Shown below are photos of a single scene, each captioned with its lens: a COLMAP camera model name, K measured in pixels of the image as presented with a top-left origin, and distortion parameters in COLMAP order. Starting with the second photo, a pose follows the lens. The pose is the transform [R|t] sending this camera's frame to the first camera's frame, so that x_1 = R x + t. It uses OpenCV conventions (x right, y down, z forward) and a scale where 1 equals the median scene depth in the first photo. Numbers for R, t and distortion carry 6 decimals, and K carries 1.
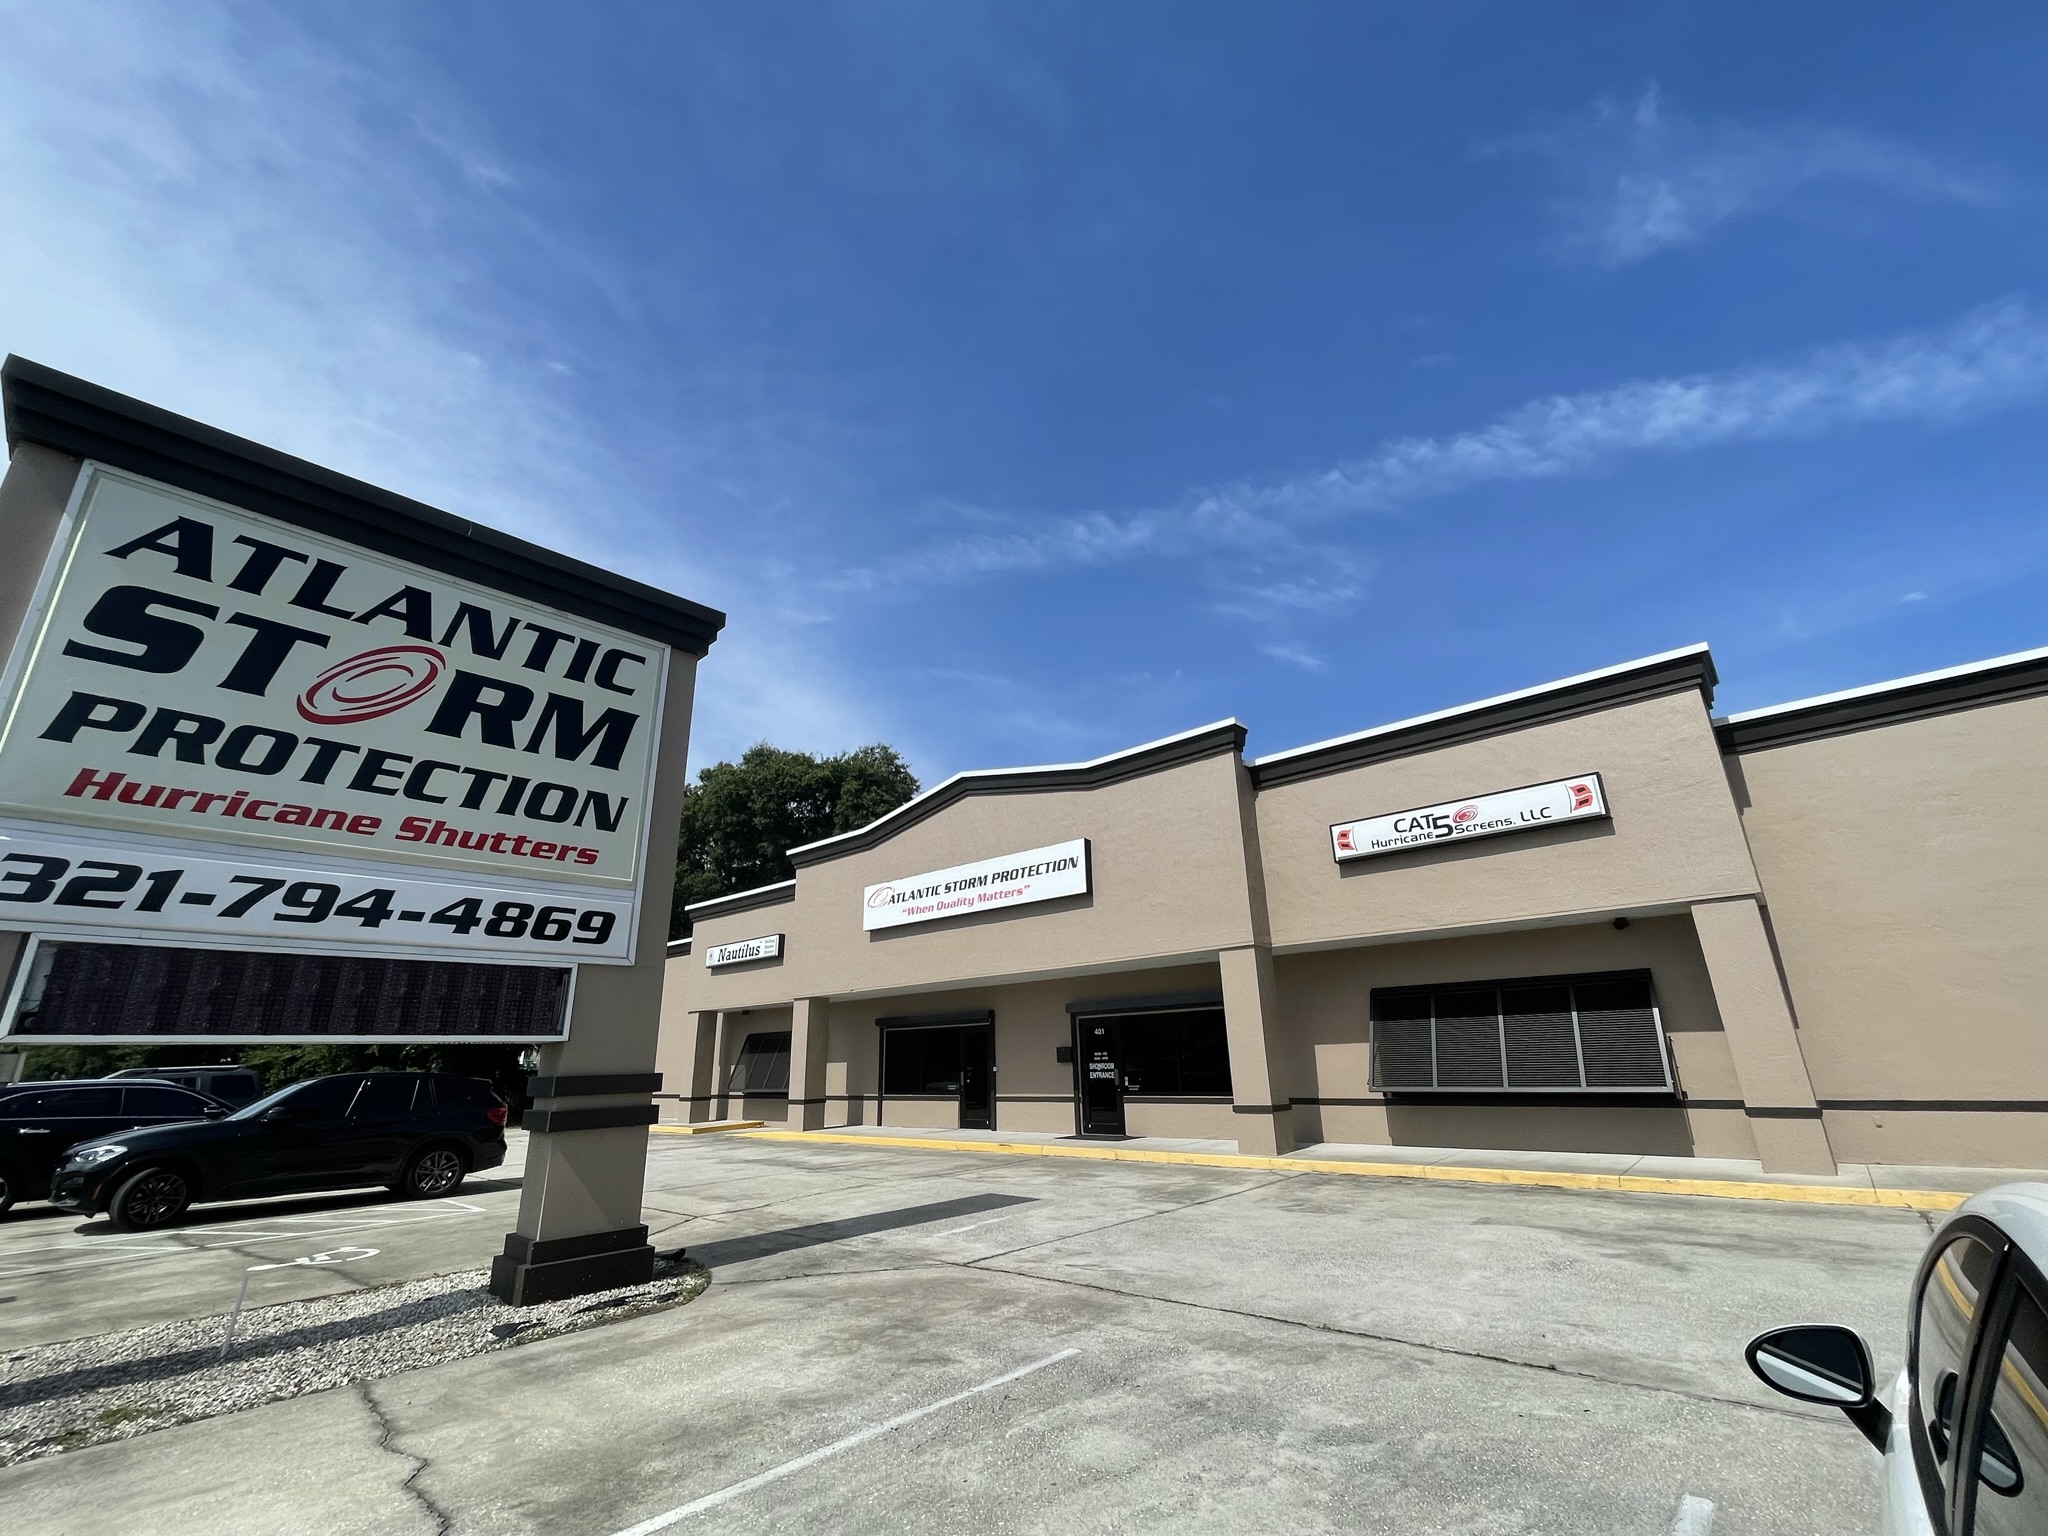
lens RADIAL K [[891.9, 0, 1028.5], [0, 891.9, 767.1], [0, 0, 1]] dist [-0.011152, -0.000163]
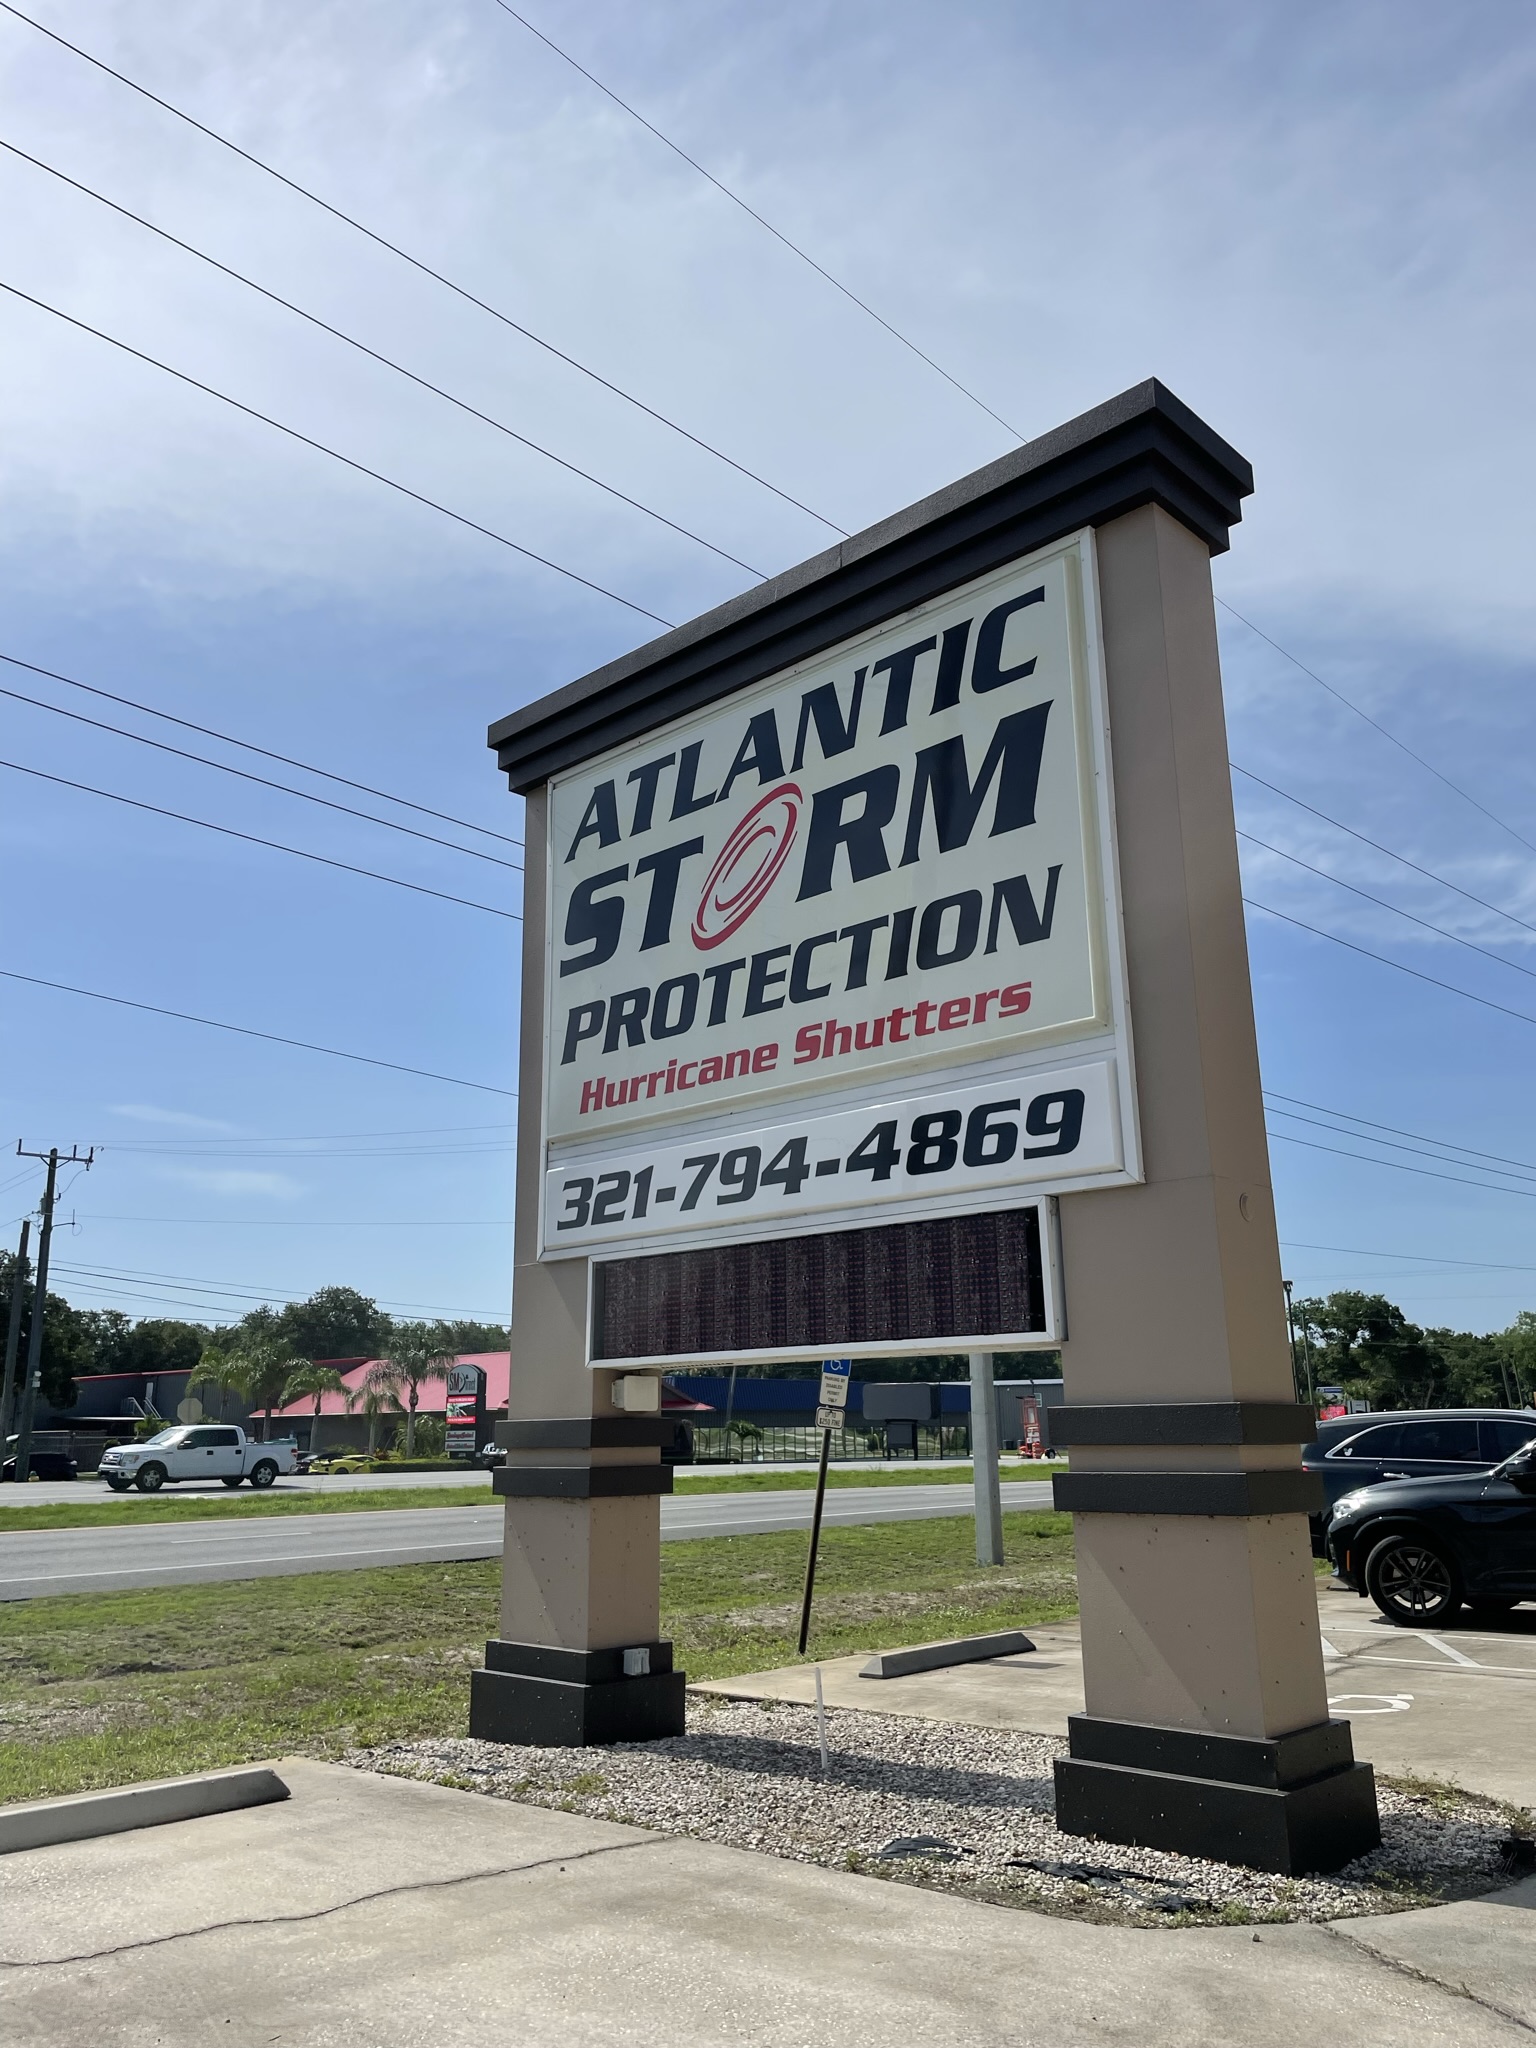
lens RADIAL K [[1553.1, 0, 767.9], [0, 1553.1, 1013.5], [0, 0, 1]] dist [0.047949, -0.002373]
pose [[-0.032650, -0.228851, -0.972914, 0.453248], [0.321942, 0.919142, -0.227006, 0.300859], [0.946196, -0.320634, 0.043667, 0.908502]]
